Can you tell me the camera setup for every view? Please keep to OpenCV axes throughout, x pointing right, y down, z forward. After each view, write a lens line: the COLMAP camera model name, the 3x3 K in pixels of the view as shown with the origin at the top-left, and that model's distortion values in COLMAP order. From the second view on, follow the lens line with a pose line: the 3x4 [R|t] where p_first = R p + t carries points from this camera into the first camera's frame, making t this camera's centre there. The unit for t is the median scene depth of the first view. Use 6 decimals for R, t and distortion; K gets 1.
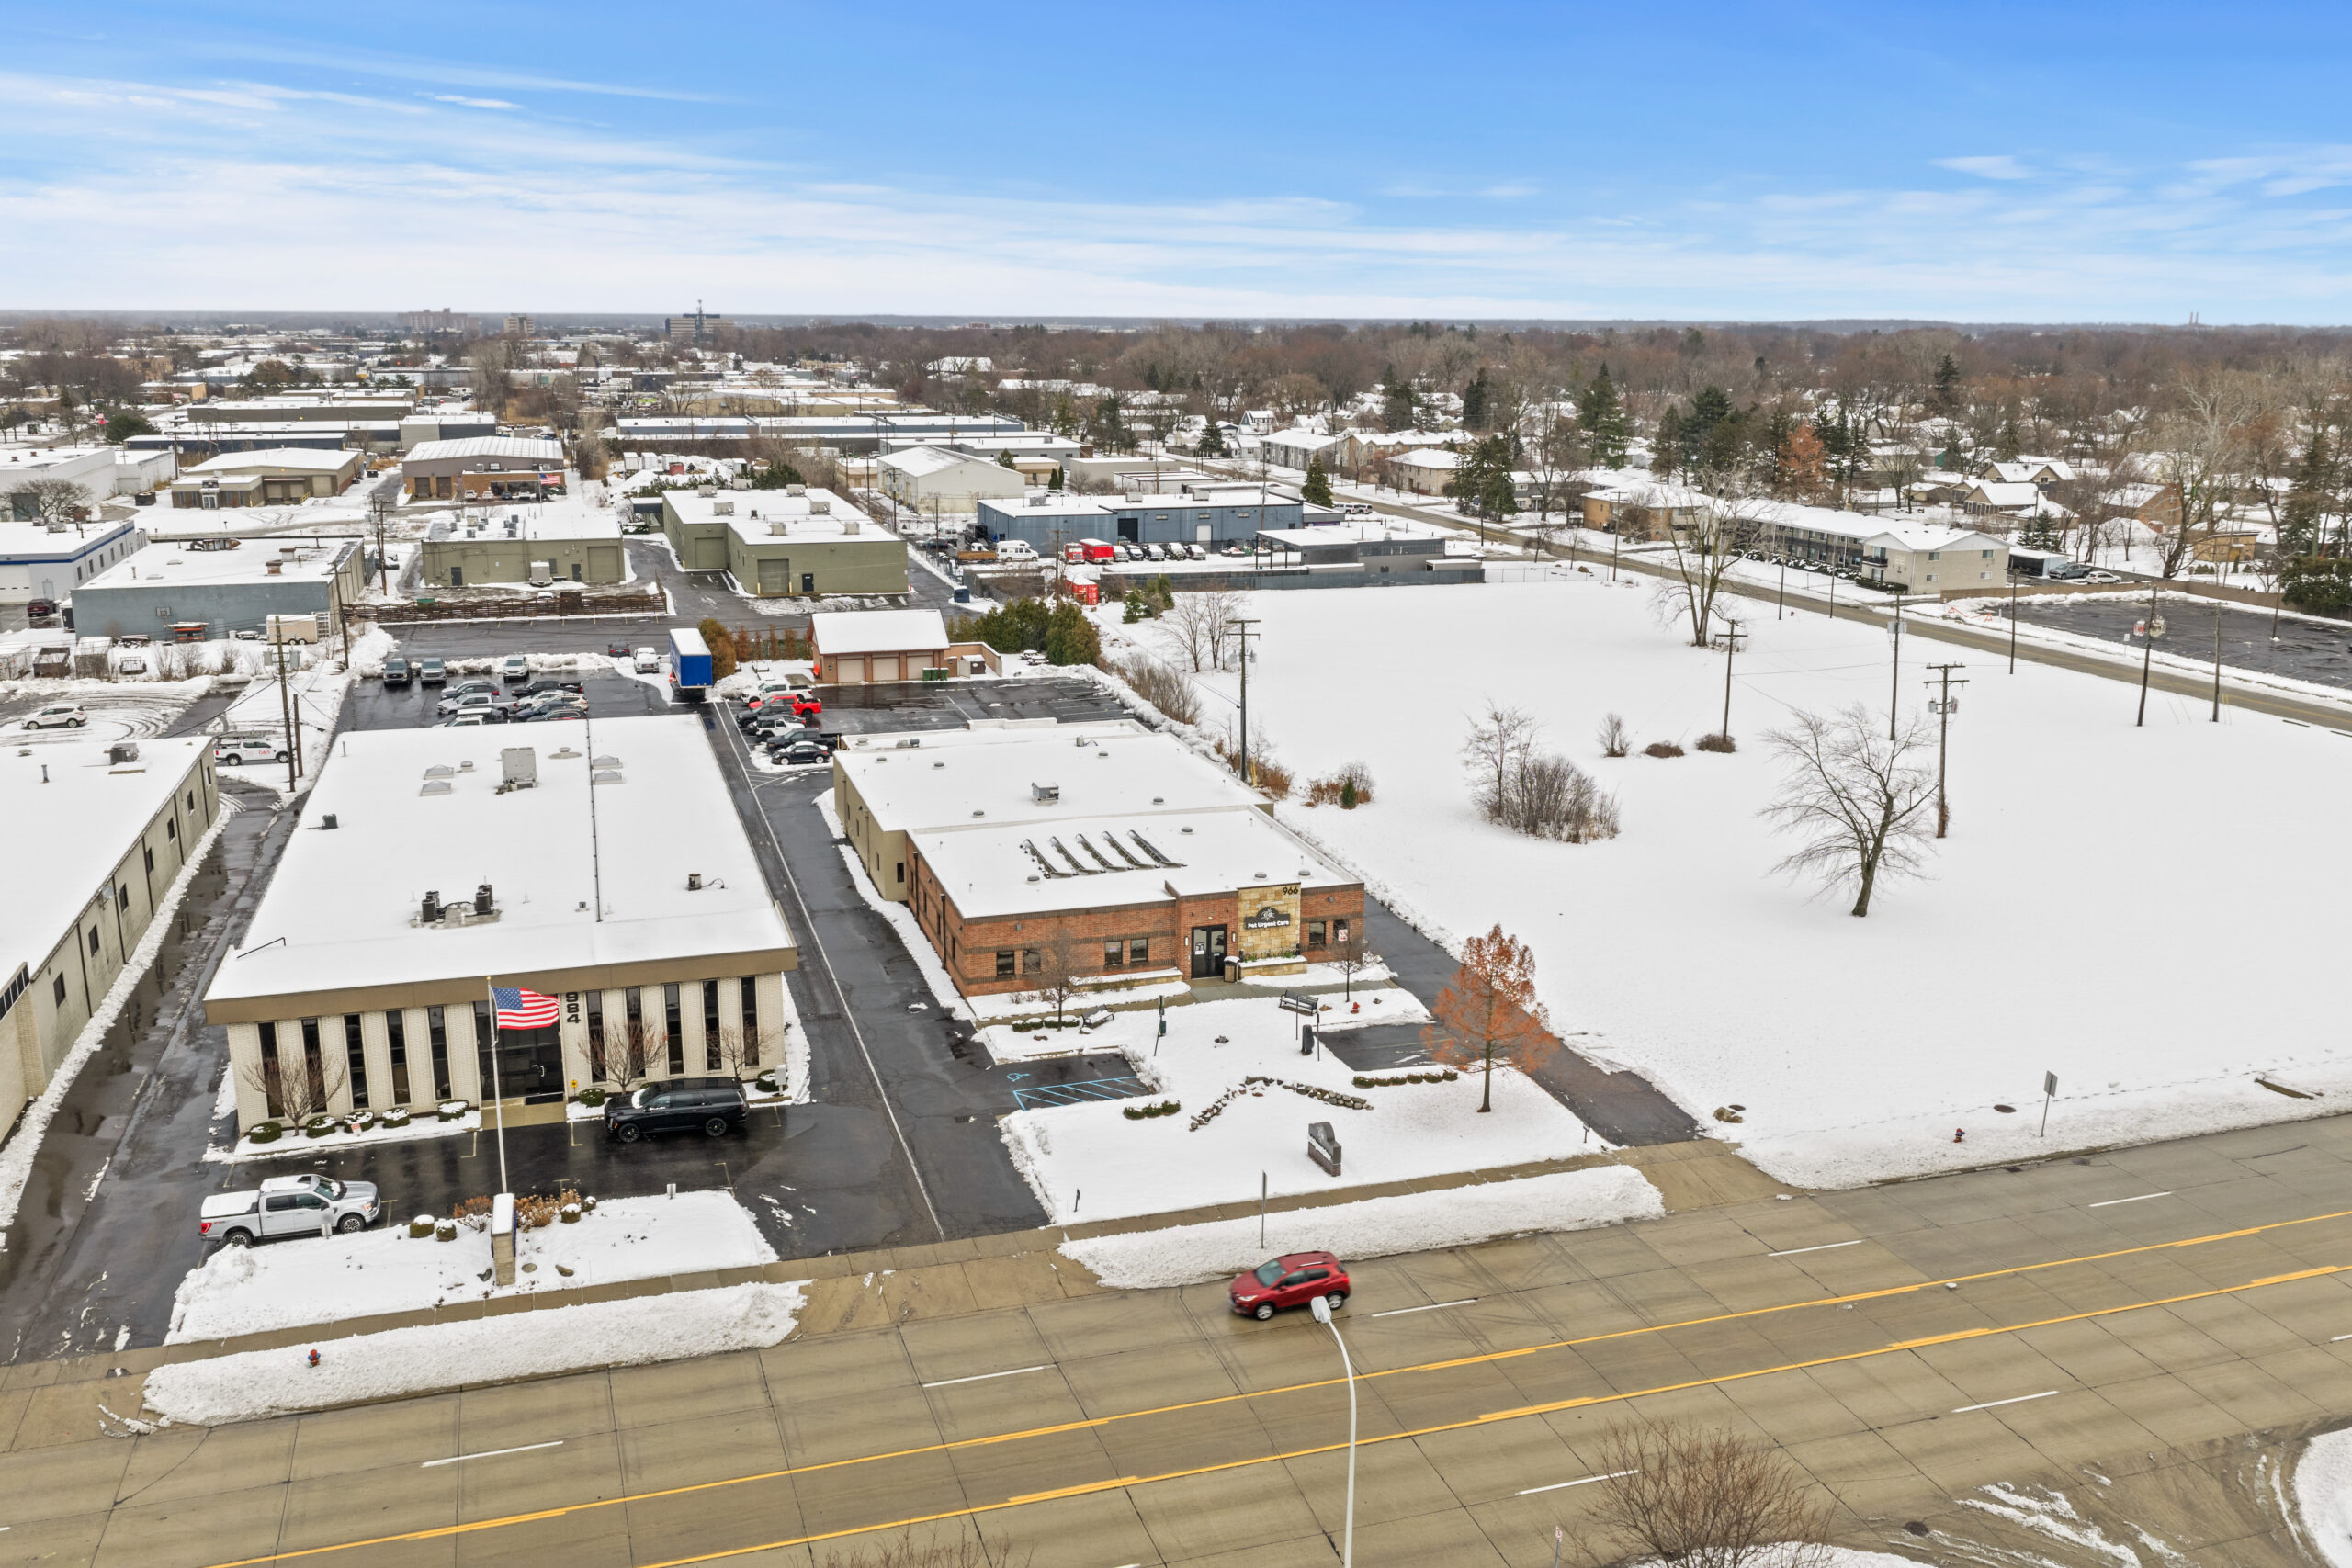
lens RADIAL K [[1918.7, 0, 1180.8], [0, 1918.7, 790.0], [0, 0, 1]] dist [0.037119, -0.061095]
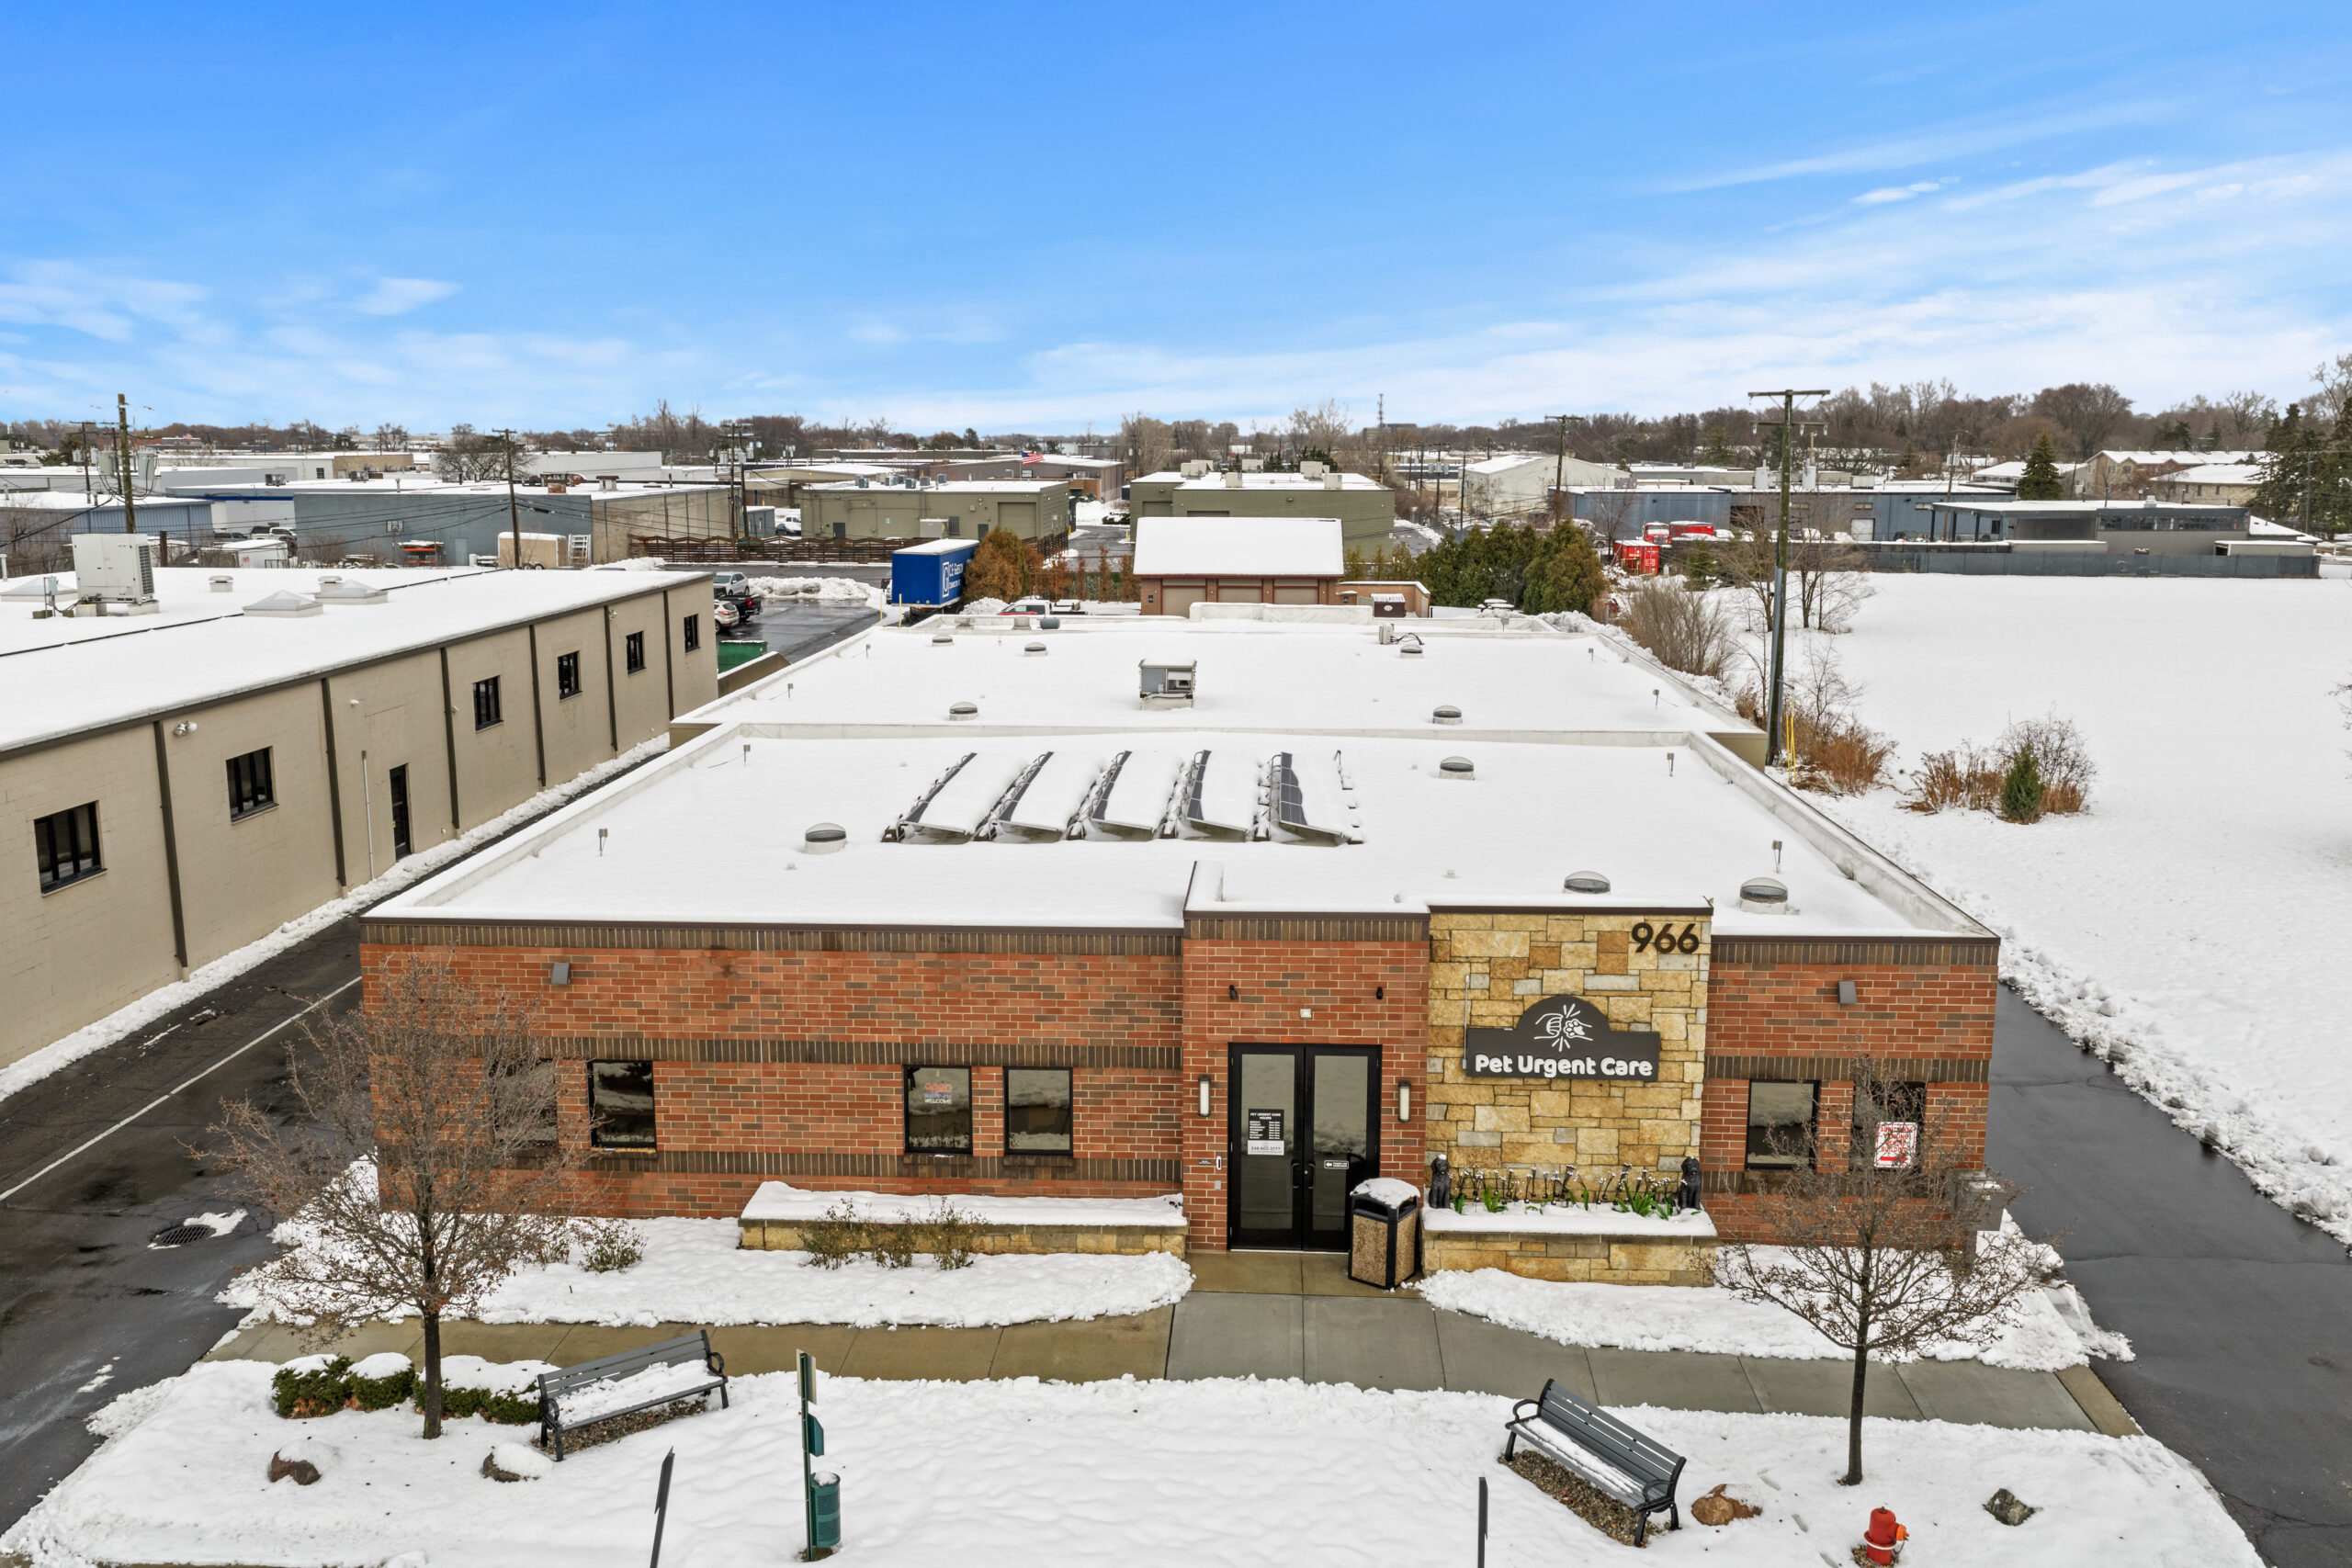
lens RADIAL K [[1918.7, 0, 1180.8], [0, 1918.7, 790.0], [0, 0, 1]] dist [0.037119, -0.061095]
pose [[0.936712, 0.057228, -0.345393, 0.083494], [-0.078746, 0.995710, -0.048582, 0.050636], [0.341131, 0.072706, 0.937200, 0.751081]]
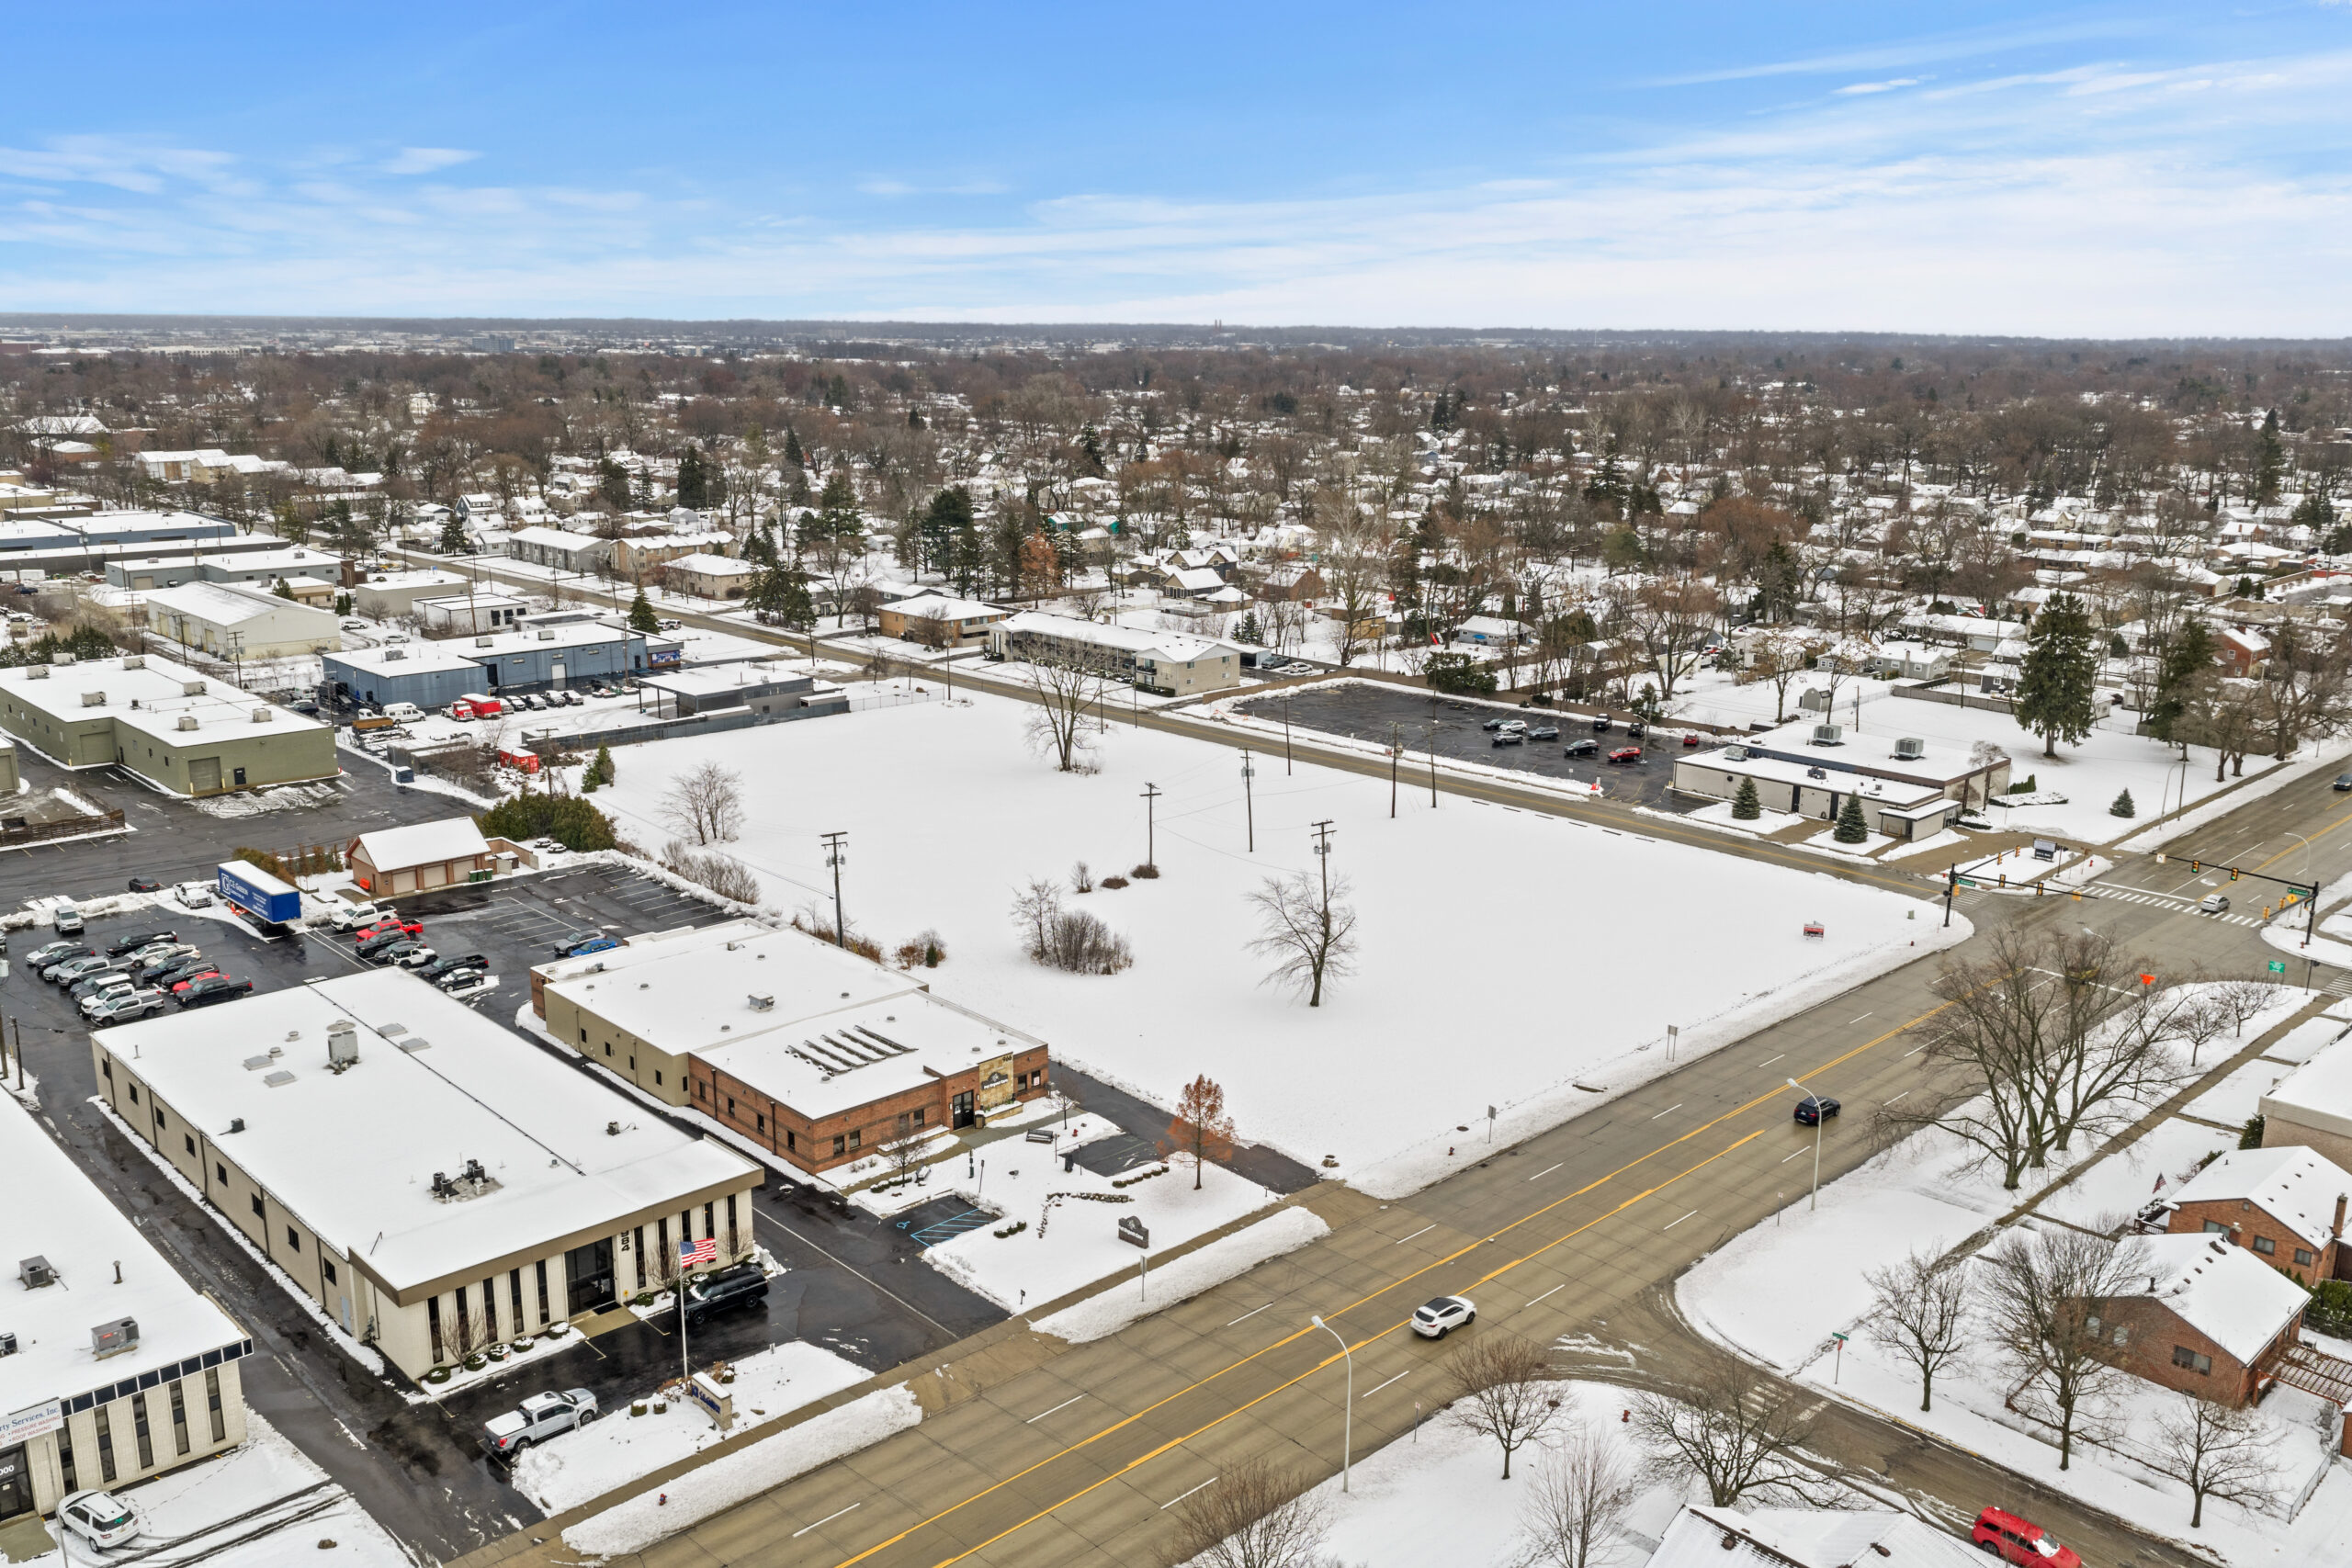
lens RADIAL K [[1918.7, 0, 1180.8], [0, 1918.7, 790.0], [0, 0, 1]] dist [0.037119, -0.061095]
pose [[0.897835, -0.102001, 0.428356, -0.433443], [0.101343, 0.994552, 0.024409, -0.174790], [-0.428512, 0.021495, 0.903280, -0.387870]]
